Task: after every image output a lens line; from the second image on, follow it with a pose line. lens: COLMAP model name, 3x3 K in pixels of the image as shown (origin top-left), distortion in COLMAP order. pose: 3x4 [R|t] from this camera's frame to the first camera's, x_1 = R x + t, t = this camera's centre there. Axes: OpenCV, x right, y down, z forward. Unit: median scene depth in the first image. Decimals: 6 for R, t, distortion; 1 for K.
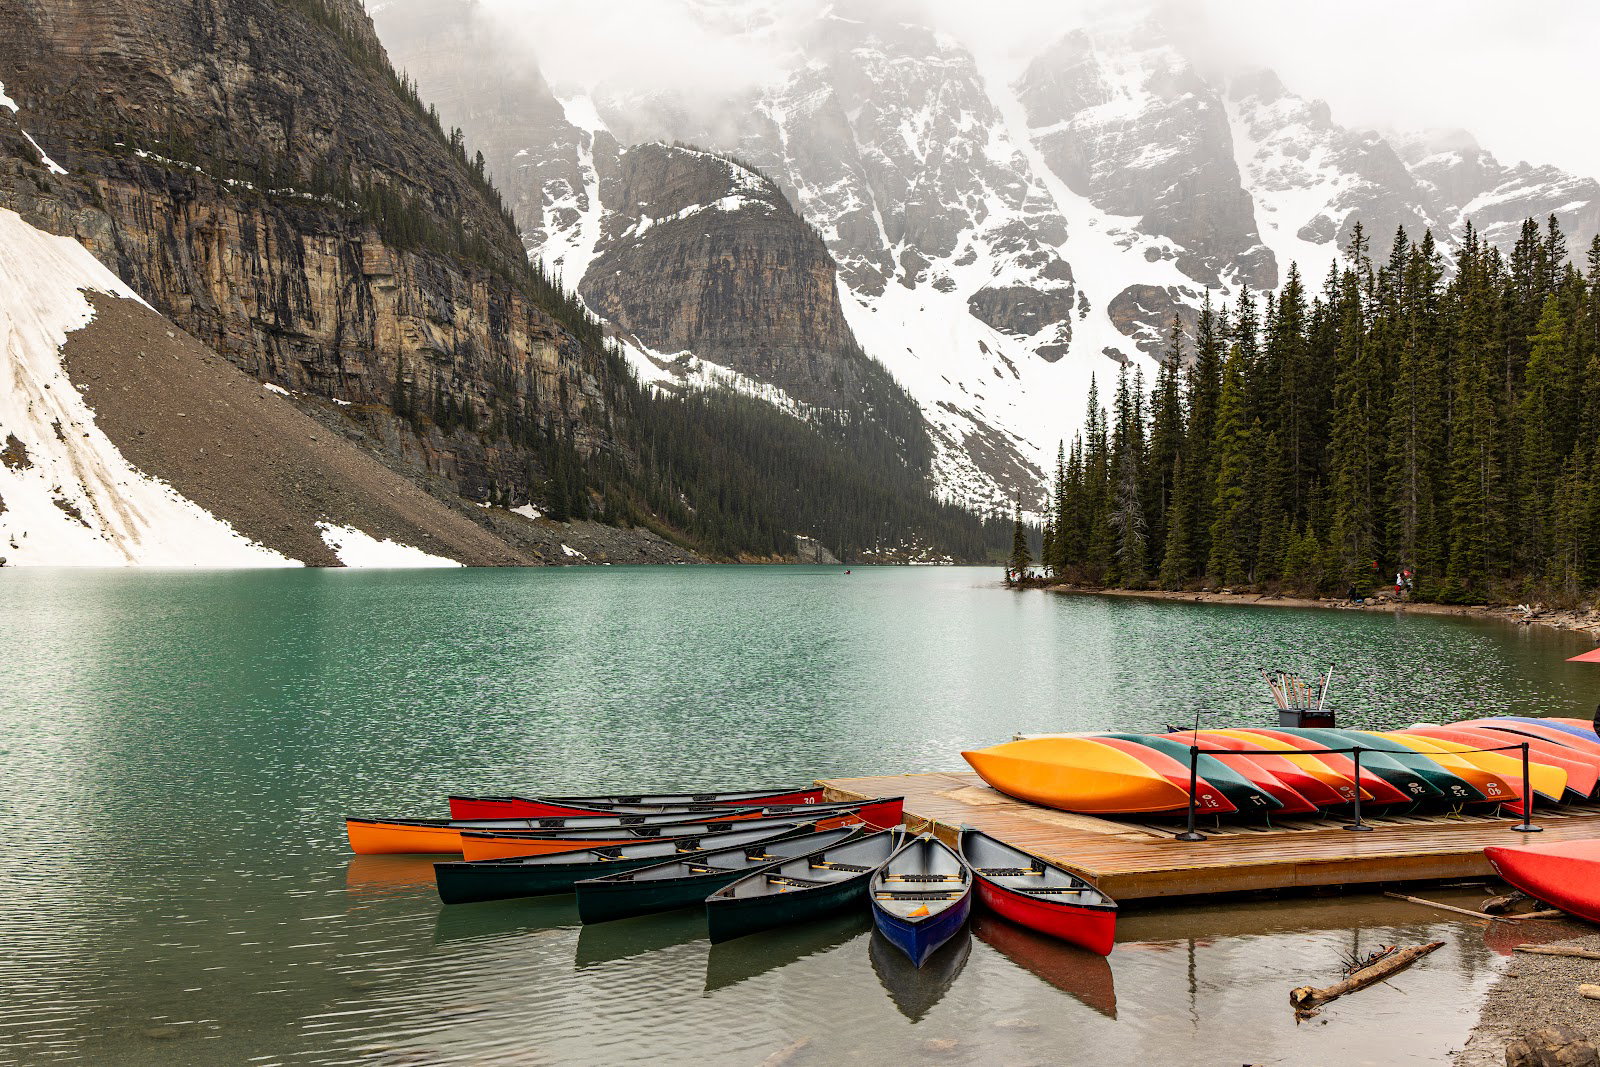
lens RADIAL K [[1778.6, 0, 791.5], [0, 1778.6, 527.1], [0, 0, 1]] dist [0.018021, 0.000000]
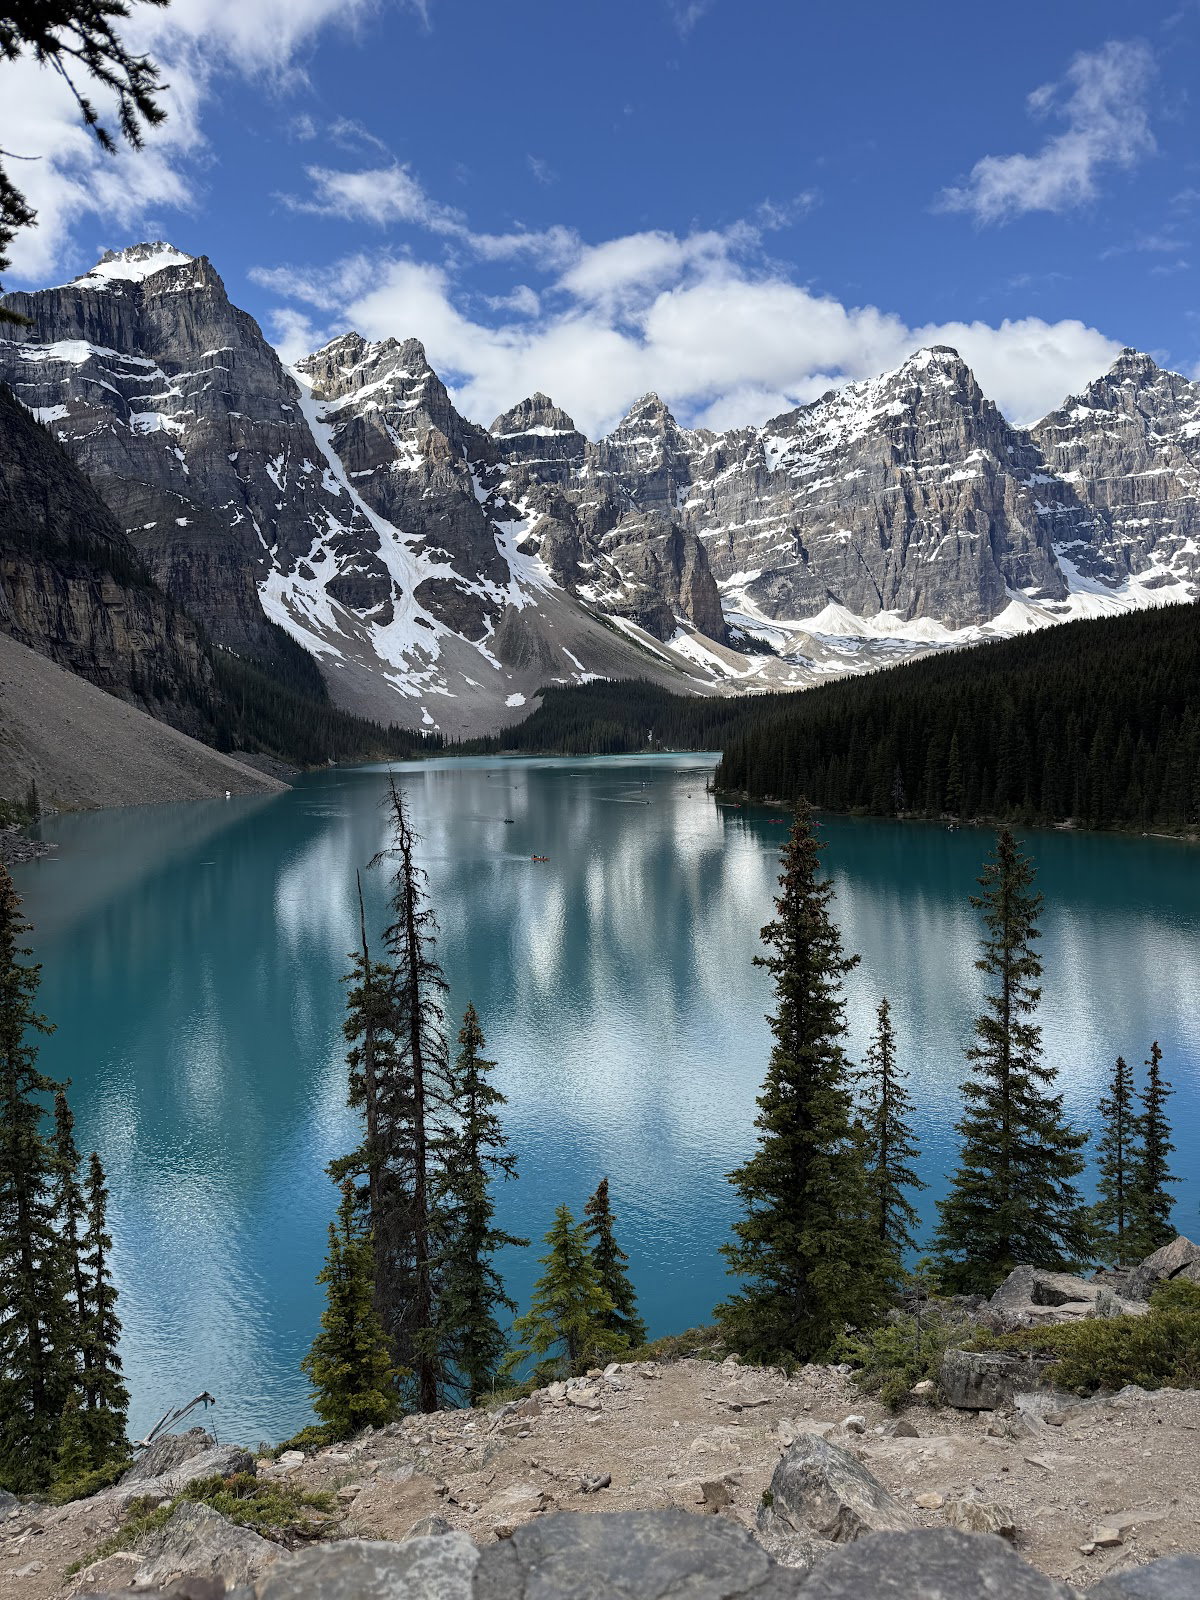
lens RADIAL K [[1105.3, 0, 606.2], [0, 1105.3, 825.6], [0, 0, 1]] dist [0.008585, -0.033392]
pose [[0.925424, -0.060509, 0.374071, -0.202895], [0.023907, 0.994525, 0.101727, -0.033941], [-0.378178, -0.085198, 0.921804, -0.090989]]
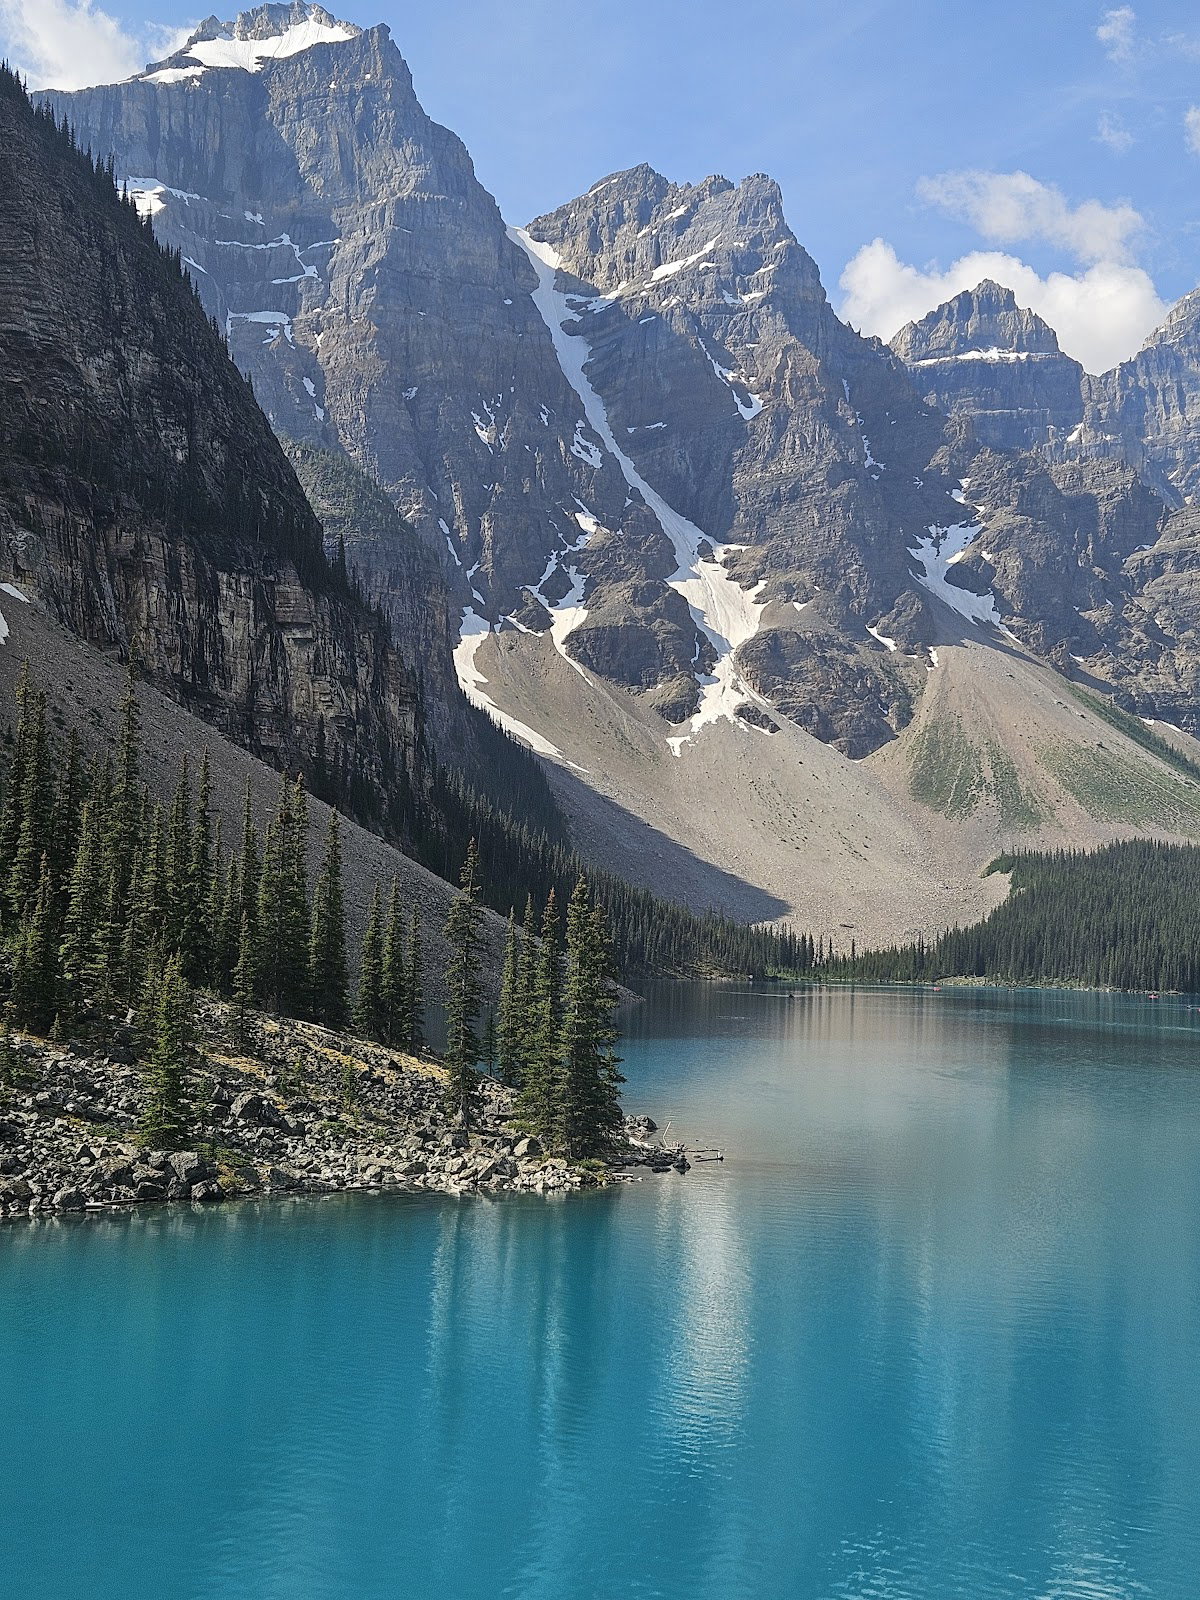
lens RADIAL K [[2272.9, 0, 660.2], [0, 2272.9, 809.2], [0, 0, 1]] dist [0.066142, 0.000000]
pose [[0.977985, 0.035289, 0.205668, -0.274806], [-0.026215, 0.998566, -0.046681, -0.014338], [-0.207020, 0.040261, 0.977508, -0.032635]]
